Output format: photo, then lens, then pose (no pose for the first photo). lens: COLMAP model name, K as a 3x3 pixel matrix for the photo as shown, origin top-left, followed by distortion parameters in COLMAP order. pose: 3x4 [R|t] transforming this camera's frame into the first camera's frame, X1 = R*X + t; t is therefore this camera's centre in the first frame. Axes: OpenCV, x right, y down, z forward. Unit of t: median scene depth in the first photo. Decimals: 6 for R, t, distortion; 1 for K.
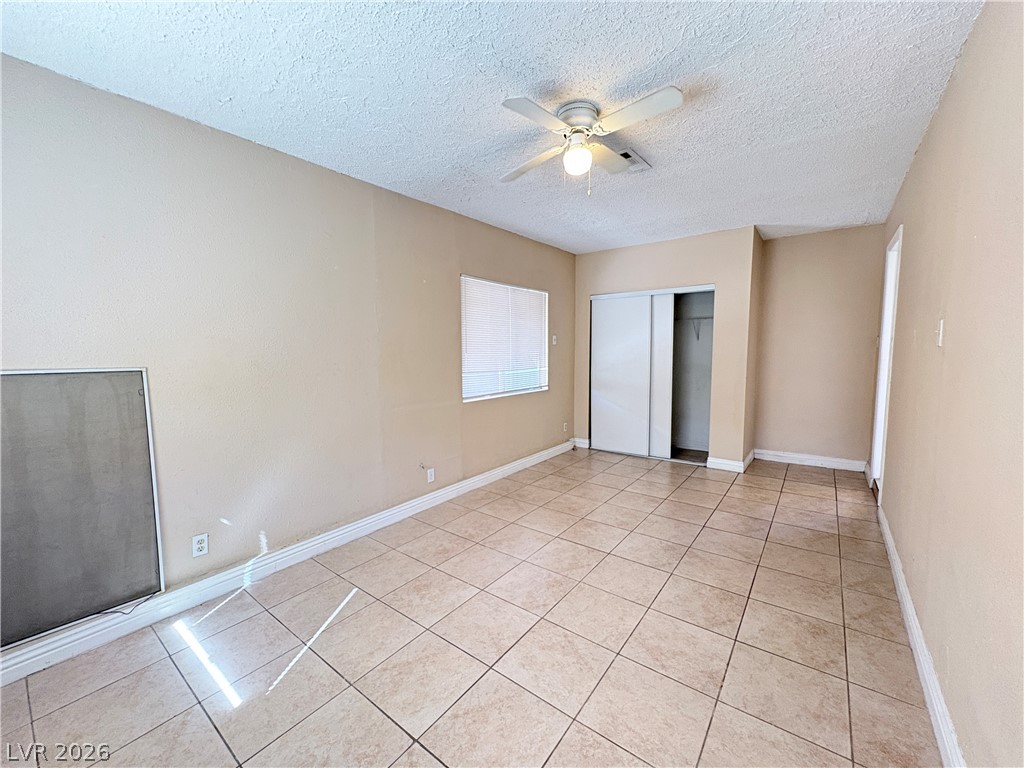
lens RADIAL K [[409.2, 0, 507.8], [0, 409.2, 387.7], [0, 0, 1]] dist [0.000967, 0.000290]
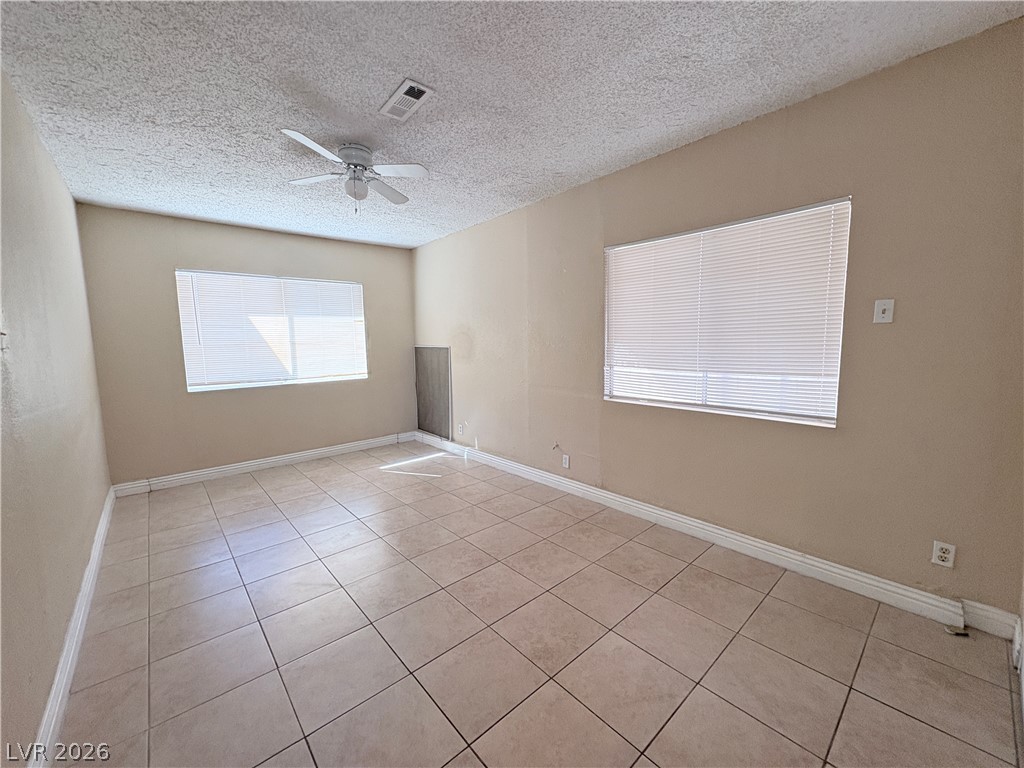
lens RADIAL K [[409.2, 0, 507.9], [0, 409.2, 381.4], [0, 0, 1]] dist [0.000967, 0.000290]
pose [[-0.193964, 0.124476, -0.973079, 0.817729], [-0.060999, 0.988468, 0.138604, -0.117698], [0.979110, 0.086241, -0.184134, 1.030447]]
